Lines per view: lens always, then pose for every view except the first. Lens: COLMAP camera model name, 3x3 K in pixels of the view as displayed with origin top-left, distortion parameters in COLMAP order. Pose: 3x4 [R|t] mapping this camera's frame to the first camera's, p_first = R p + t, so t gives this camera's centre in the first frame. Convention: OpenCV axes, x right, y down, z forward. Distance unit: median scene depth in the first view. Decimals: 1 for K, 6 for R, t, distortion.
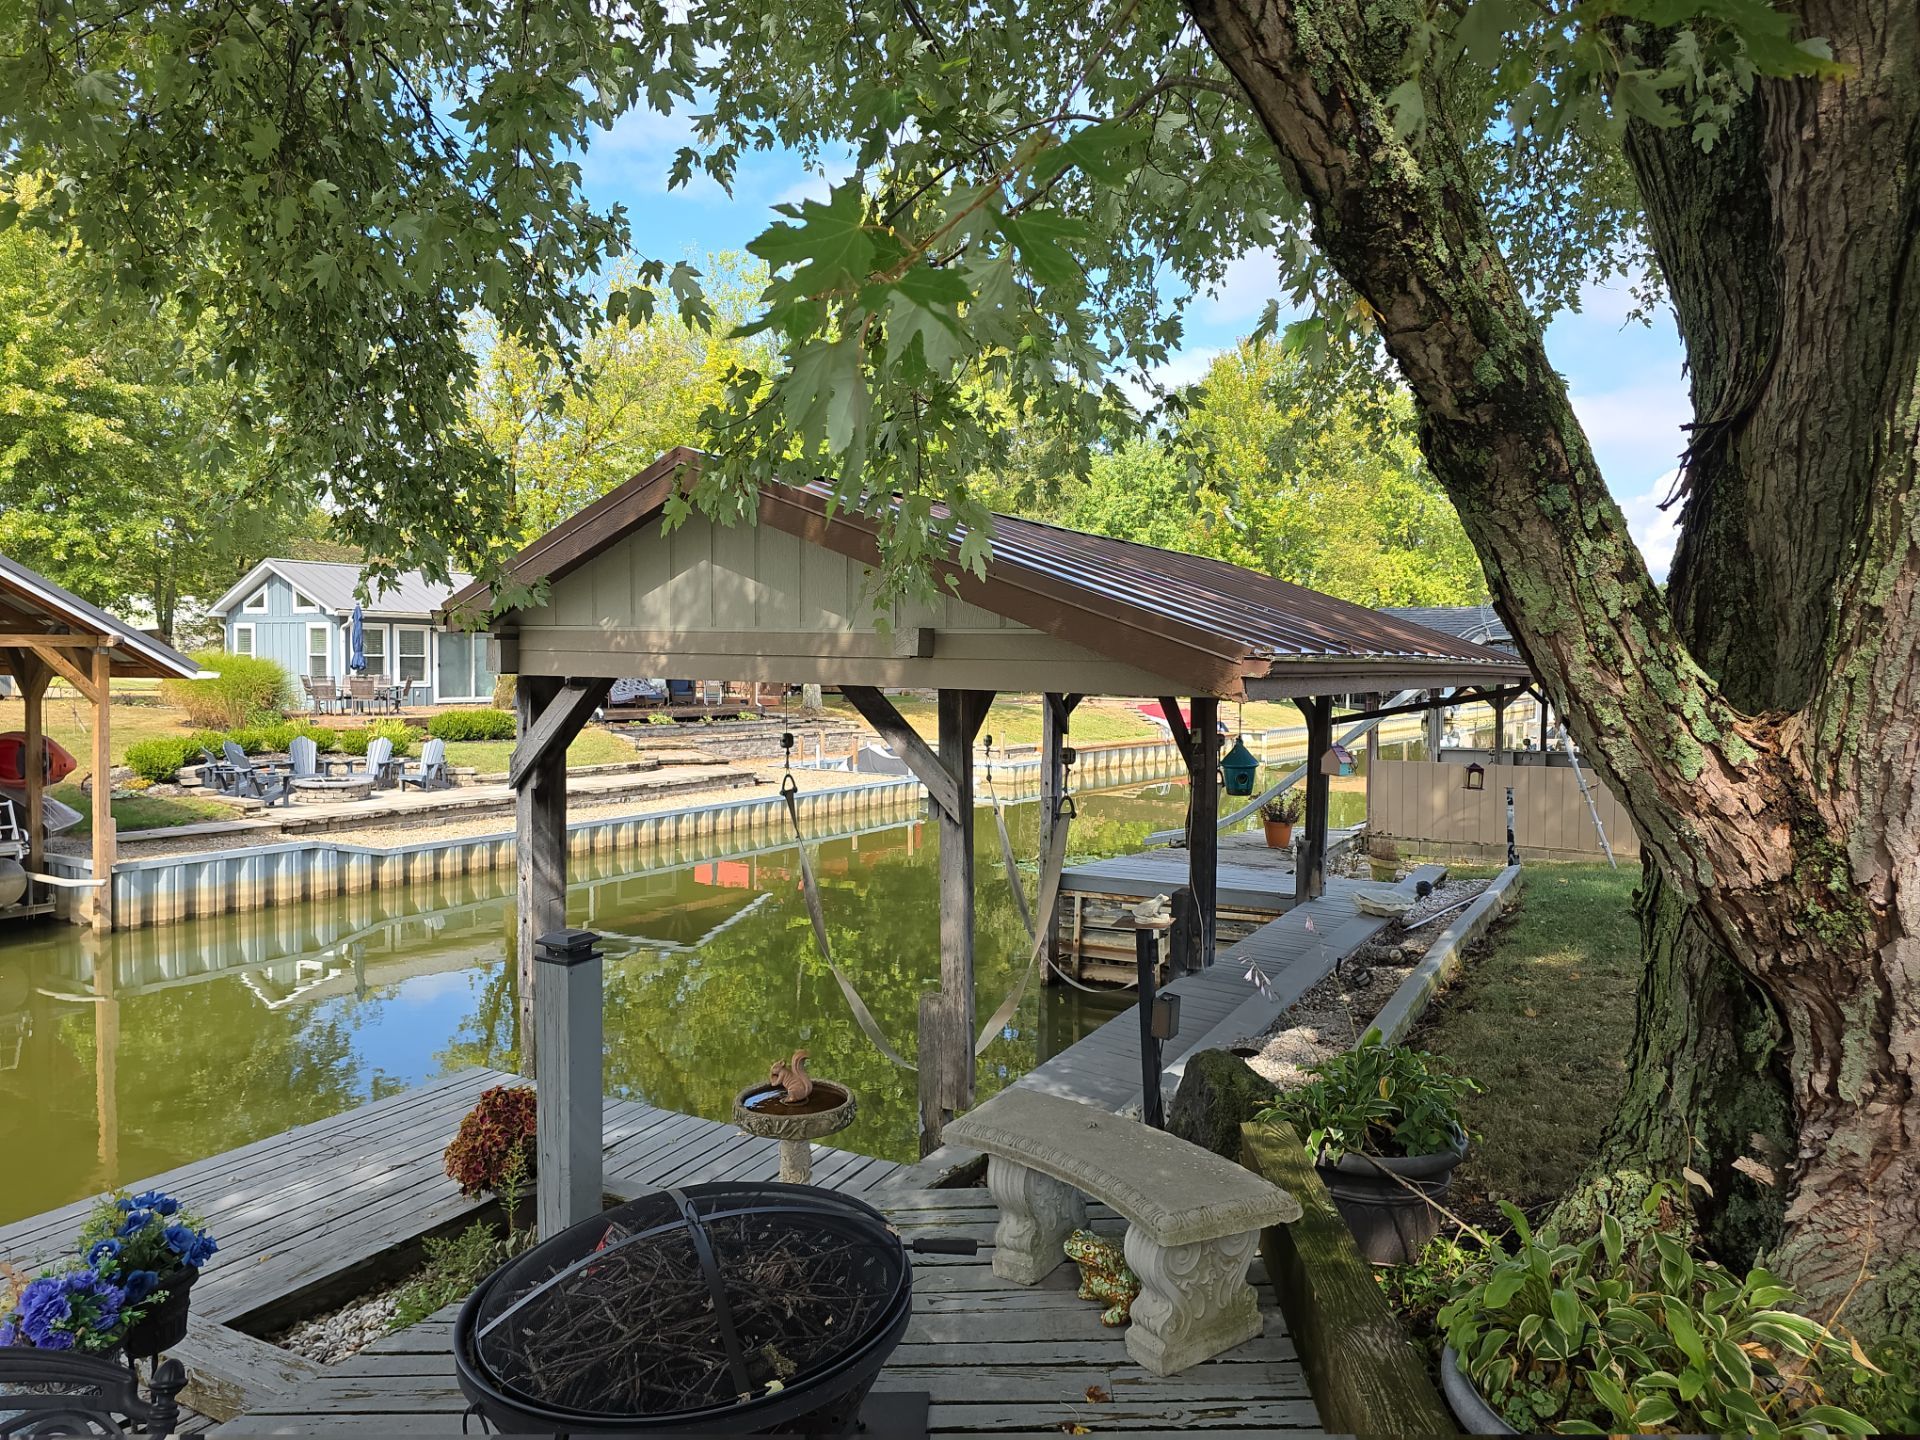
lens RADIAL K [[1277.8, 0, 960.0], [0, 1277.8, 720.0], [0, 0, 1]] dist [0.003983, 0.002539]
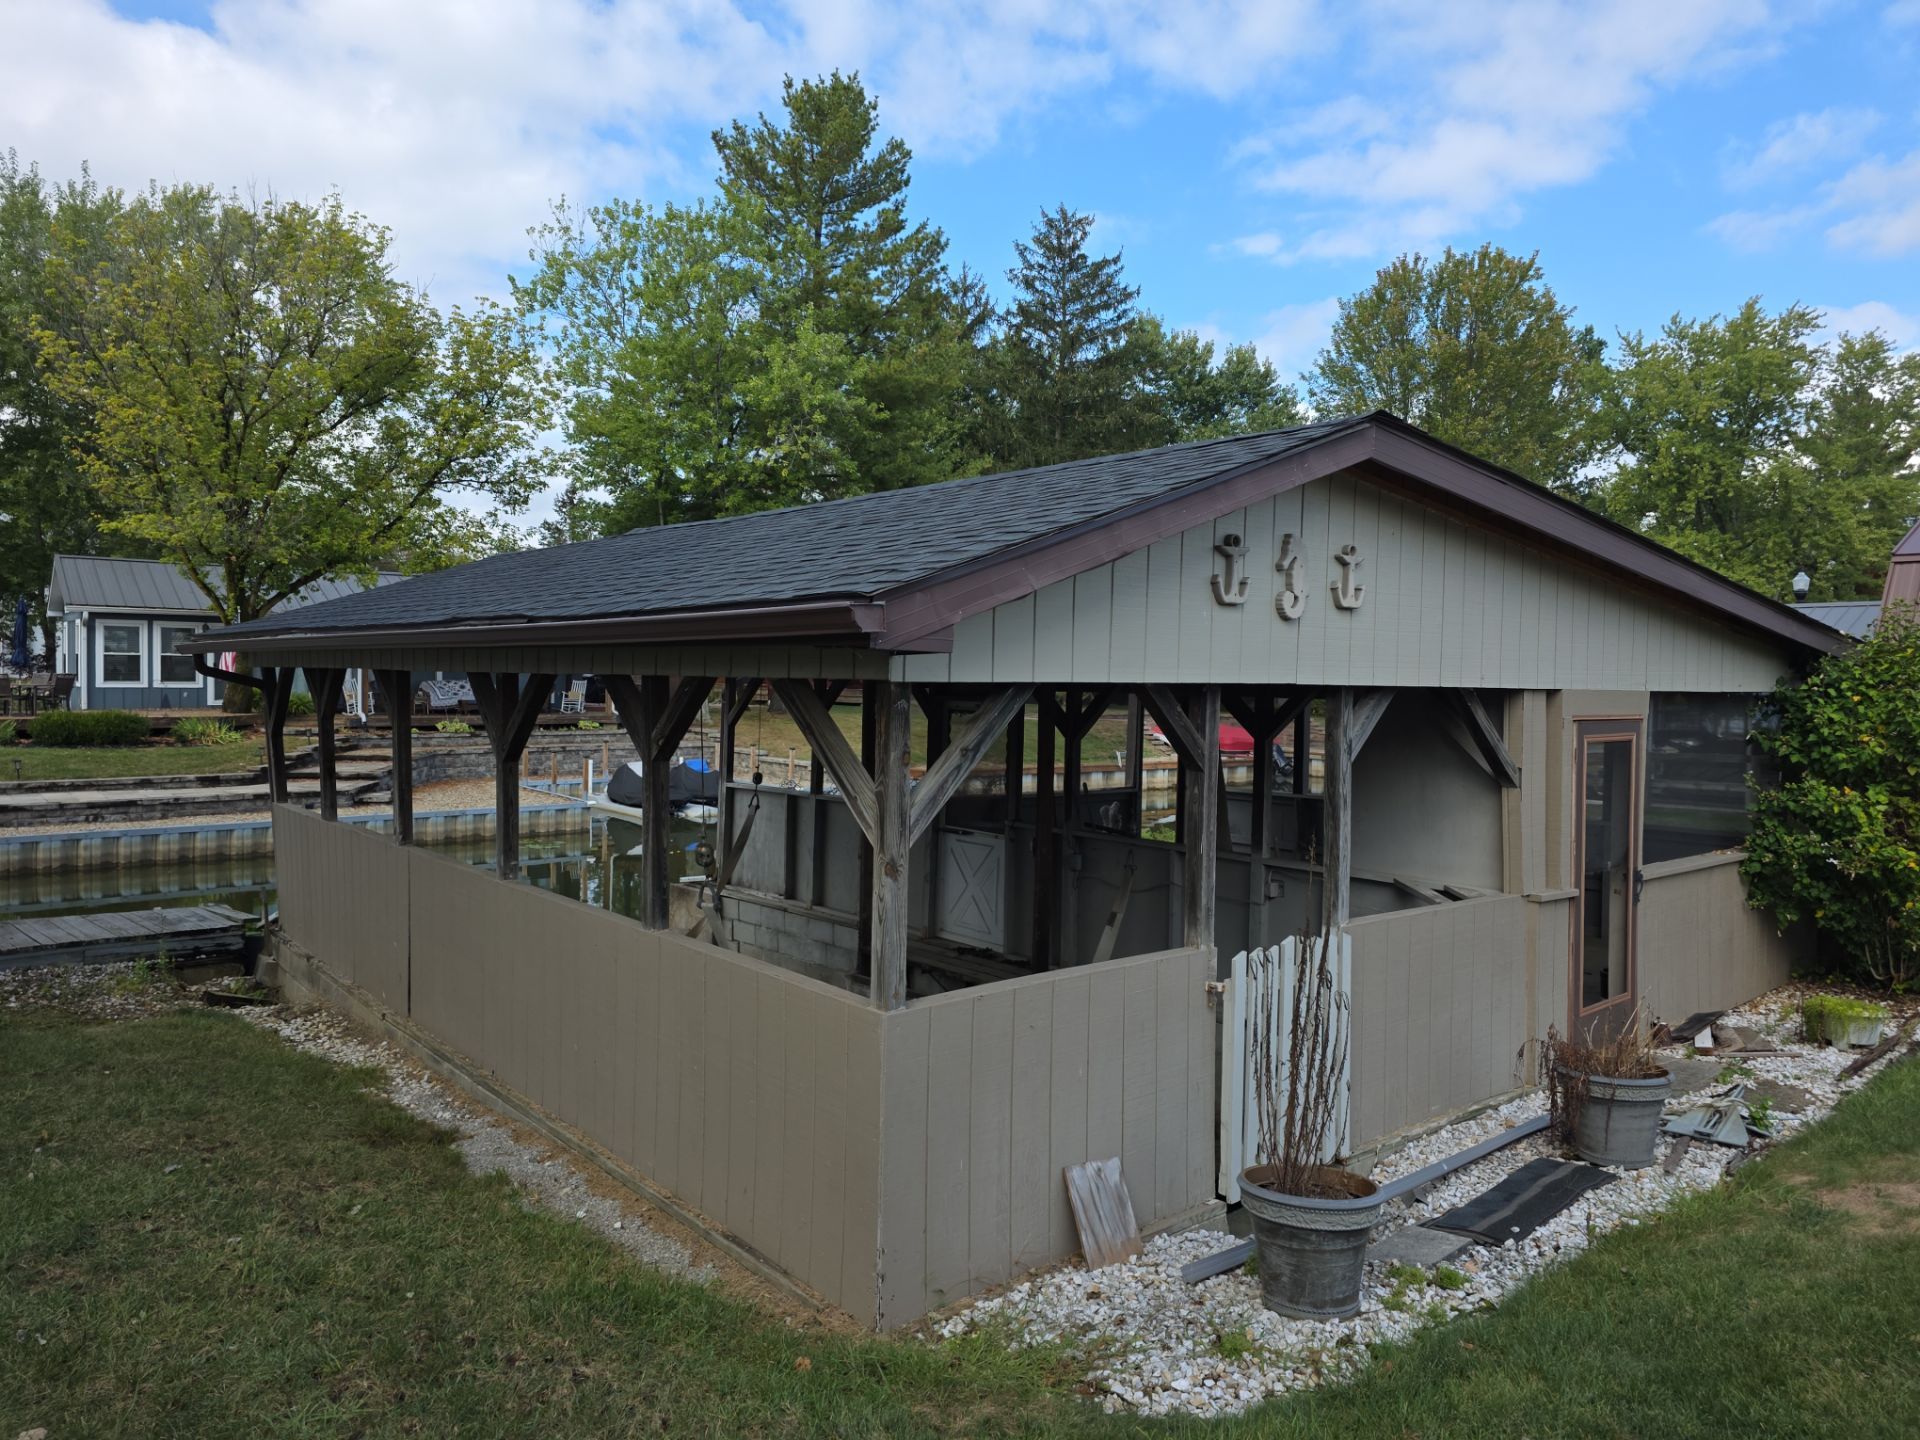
lens RADIAL K [[1277.8, 0, 960.0], [0, 1277.8, 720.0], [0, 0, 1]] dist [0.003983, 0.002539]
pose [[0.943738, 0.020332, -0.330069, 0.592210], [-0.023260, 0.999717, -0.004925, -0.013585], [0.329876, 0.012325, 0.943944, 0.389808]]
